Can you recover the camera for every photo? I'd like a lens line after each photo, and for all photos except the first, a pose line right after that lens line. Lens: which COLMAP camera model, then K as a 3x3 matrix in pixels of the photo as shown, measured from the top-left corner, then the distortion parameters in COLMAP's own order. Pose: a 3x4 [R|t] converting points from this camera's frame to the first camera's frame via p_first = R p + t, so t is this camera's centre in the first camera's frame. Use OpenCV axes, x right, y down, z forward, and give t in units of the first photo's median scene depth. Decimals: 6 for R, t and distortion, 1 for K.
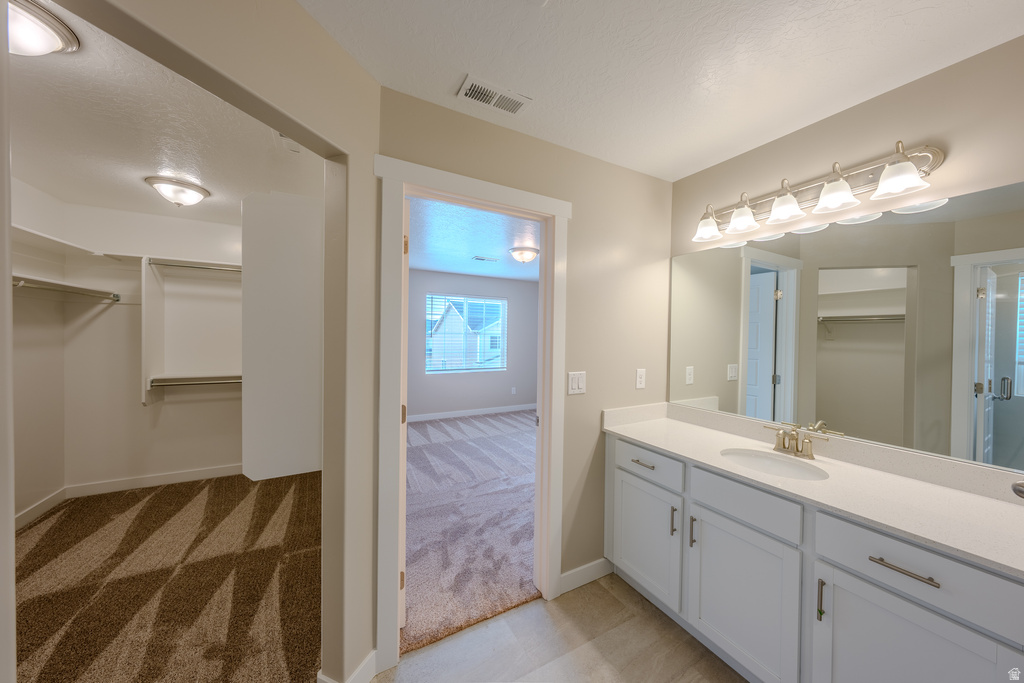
lens RADIAL K [[342.0, 0, 512.9], [0, 342.0, 335.8], [0, 0, 1]] dist [-0.011146, 0.001266]
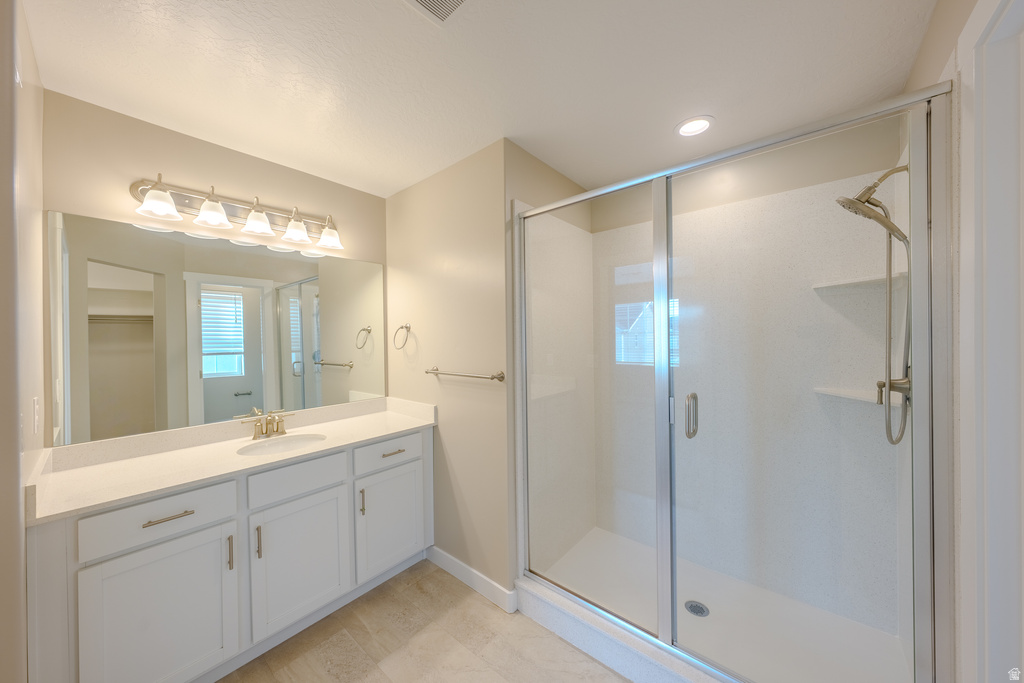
lens RADIAL K [[355.0, 0, 511.0], [0, 355.0, 341.3], [0, 0, 1]] dist [-0.000484, -0.000018]
pose [[-0.375228, -0.014854, 0.926814, -0.617624], [0.007980, 0.999783, 0.019254, 0.002805], [-0.926898, 0.014621, -0.375027, 0.681748]]
